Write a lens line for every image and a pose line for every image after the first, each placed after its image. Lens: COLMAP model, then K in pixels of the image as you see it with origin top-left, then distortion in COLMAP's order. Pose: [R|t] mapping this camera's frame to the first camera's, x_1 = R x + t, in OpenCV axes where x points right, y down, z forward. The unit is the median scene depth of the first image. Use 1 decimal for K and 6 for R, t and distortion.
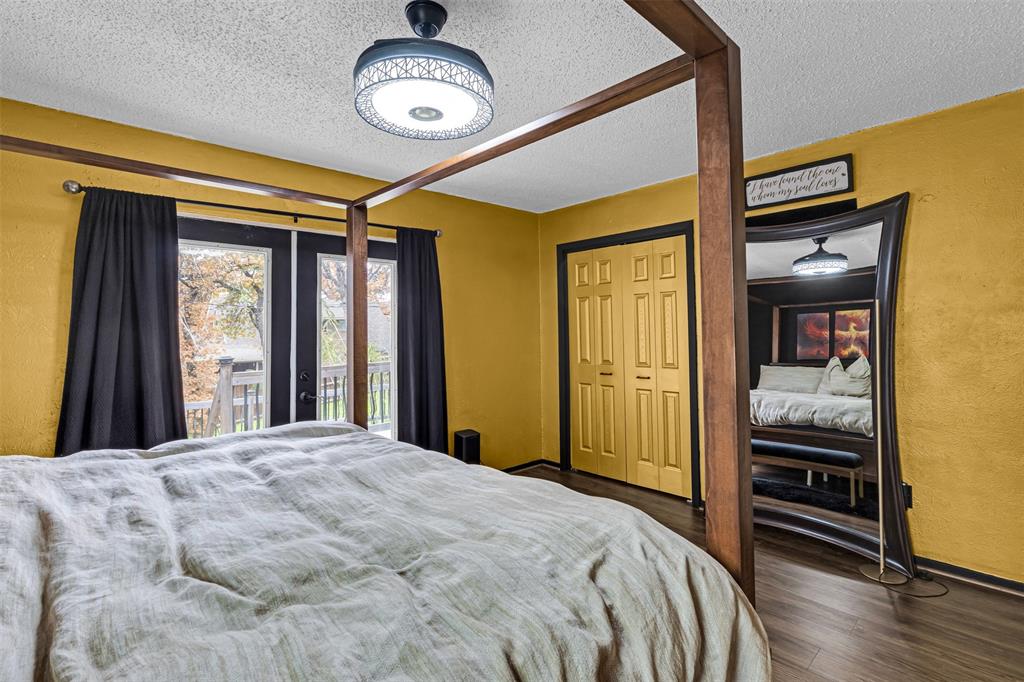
lens RADIAL K [[476.6, 0, 512.0], [0, 476.6, 341.0], [0, 0, 1]] dist [0.001257, 0.000292]
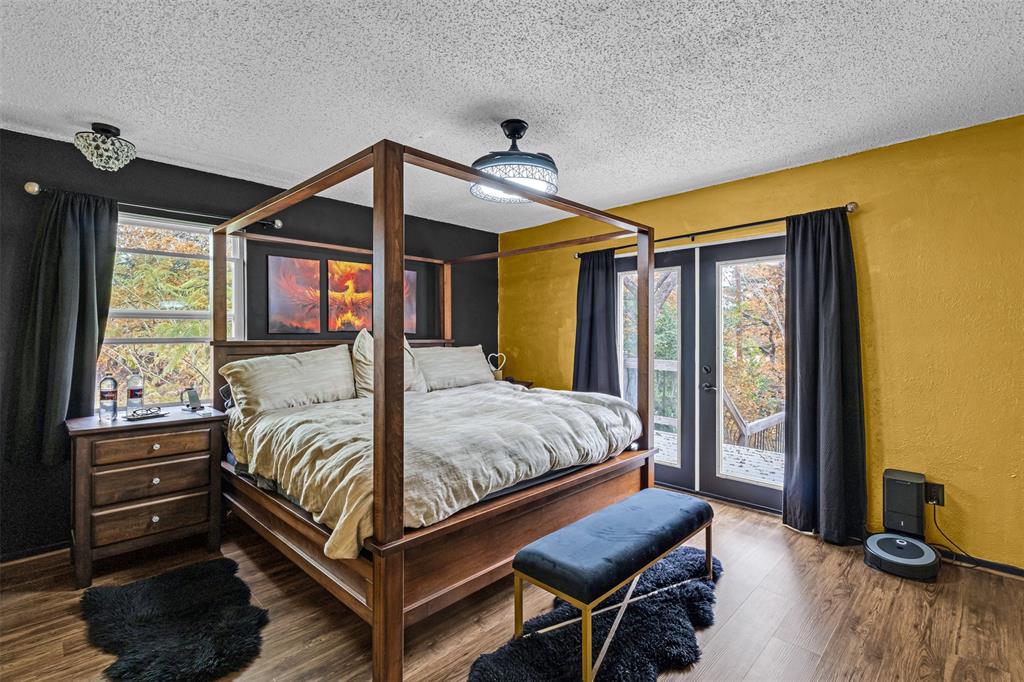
lens RADIAL K [[476.6, 0, 512.0], [0, 476.6, 341.0], [0, 0, 1]] dist [0.001257, 0.000292]
pose [[-0.004574, 0.024630, -0.999686, 0.767923], [-0.035961, 0.999046, 0.024779, -0.008107], [0.999343, 0.036063, -0.003684, 0.556572]]
